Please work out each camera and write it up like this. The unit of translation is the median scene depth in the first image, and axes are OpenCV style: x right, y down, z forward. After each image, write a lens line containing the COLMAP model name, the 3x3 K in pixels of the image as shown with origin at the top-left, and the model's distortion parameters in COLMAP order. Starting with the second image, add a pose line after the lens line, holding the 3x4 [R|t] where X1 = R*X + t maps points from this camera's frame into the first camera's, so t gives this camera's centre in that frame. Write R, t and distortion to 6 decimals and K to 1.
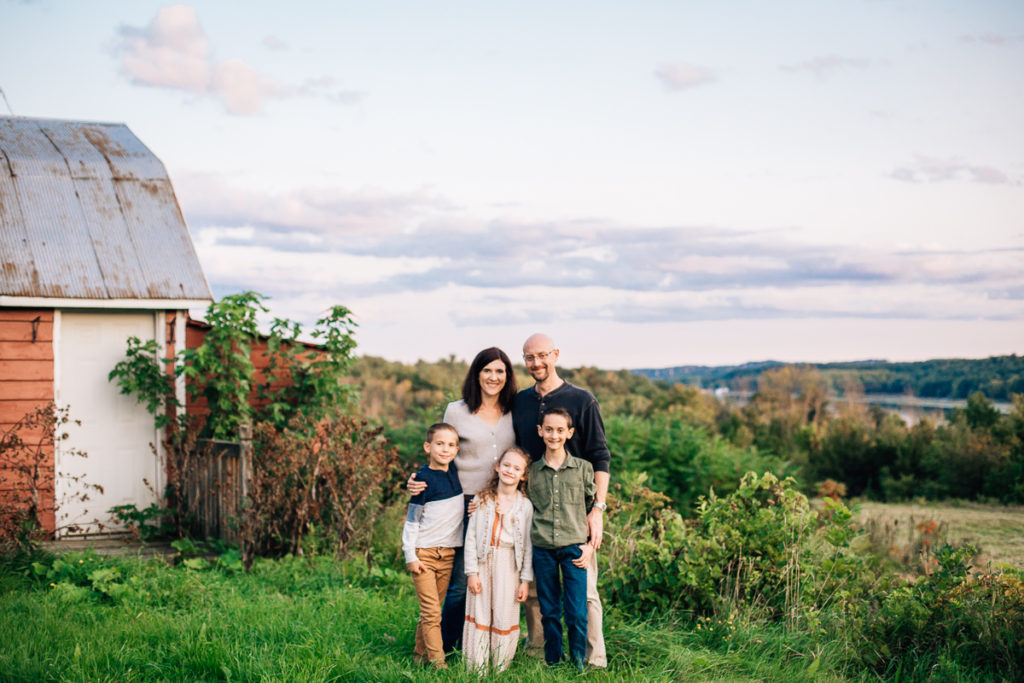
lens RADIAL K [[1578.7, 0, 512.2], [0, 1578.7, 380.8], [0, 0, 1]] dist [-0.151241, 0.032382]
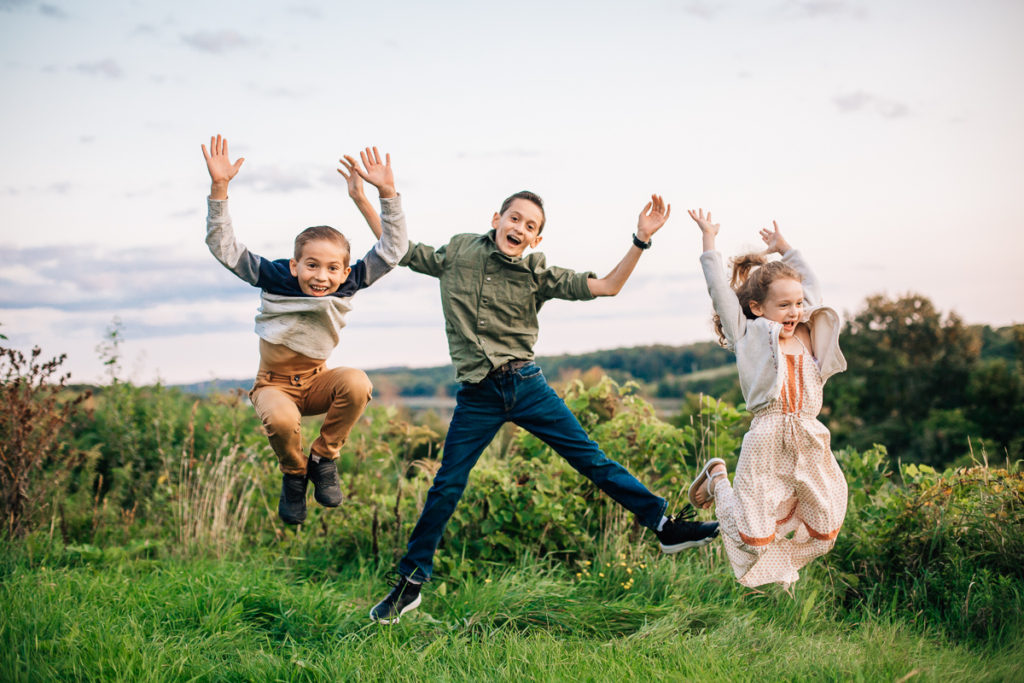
lens RADIAL K [[1514.5, 0, 512.3], [0, 1514.5, 379.2], [0, 0, 1]] dist [-0.125385, 0.018546]
pose [[0.950722, -0.043924, 0.306917, -0.091353], [0.047300, 0.998874, -0.003566, 0.049532], [-0.306414, 0.017907, 0.951730, 0.249081]]
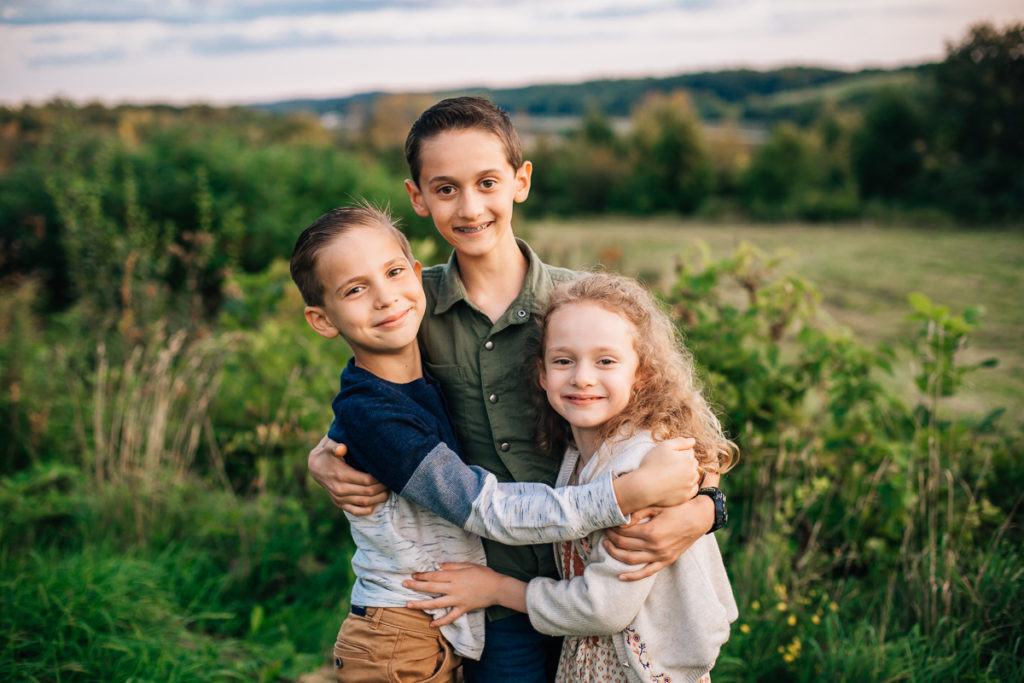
lens RADIAL K [[1487.7, 0, 514.9], [0, 1487.7, 369.8], [0, 0, 1]] dist [-0.139540, 0.115631]
pose [[0.966282, -0.077450, 0.245562, -0.020708], [0.033959, 0.983692, 0.176628, 0.010683], [-0.255238, -0.162334, 0.953153, 0.468890]]
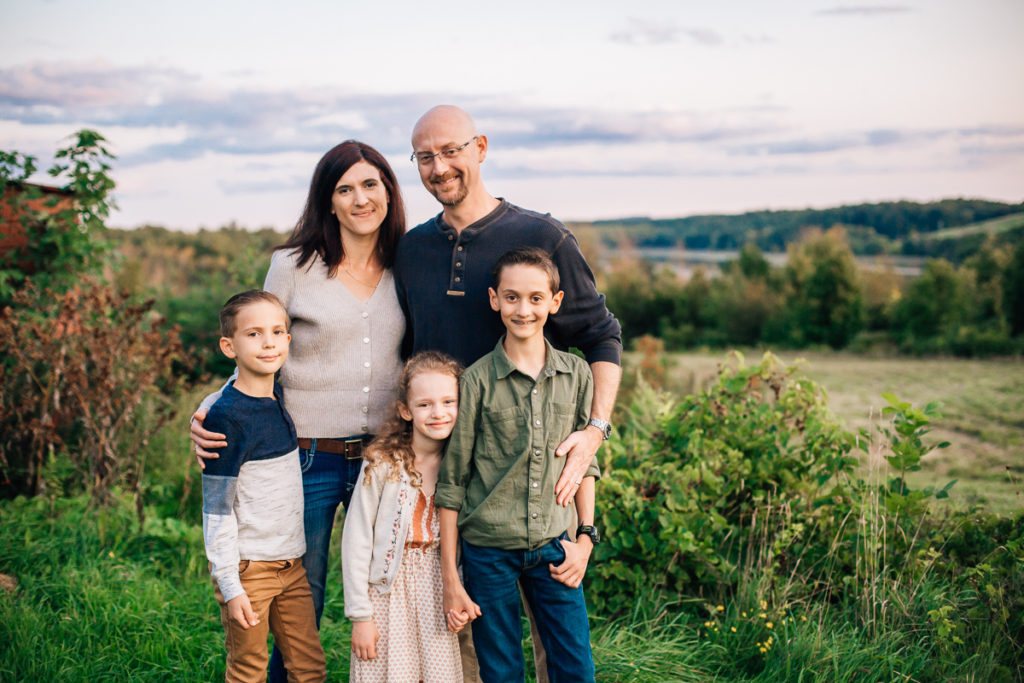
lens RADIAL K [[1487.7, 0, 514.9], [0, 1487.7, 369.8], [0, 0, 1]] dist [-0.139540, 0.115631]
pose [[0.988467, -0.039404, 0.146220, -0.022704], [0.026806, 0.995835, 0.087145, 0.008238], [-0.149045, -0.082220, 0.985406, 0.347893]]
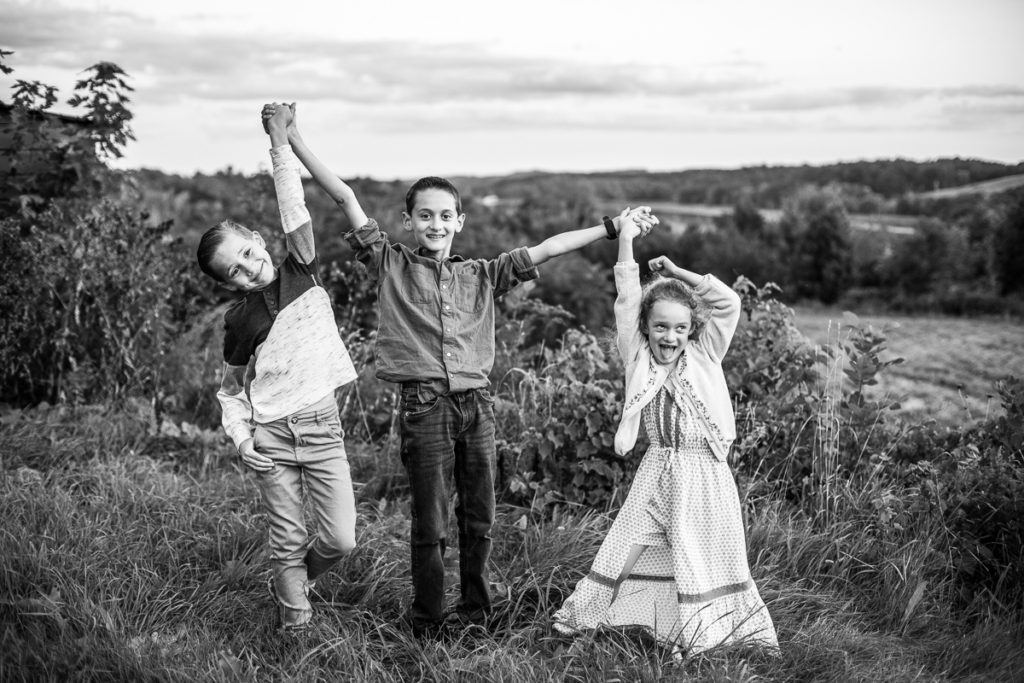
lens RADIAL K [[1487.7, 0, 514.9], [0, 1487.7, 369.8], [0, 0, 1]] dist [-0.139540, 0.115631]
pose [[0.988397, -0.024648, 0.149883, -0.029137], [0.006653, 0.992824, 0.119395, 0.016868], [-0.151750, -0.117013, 0.981468, 0.303960]]
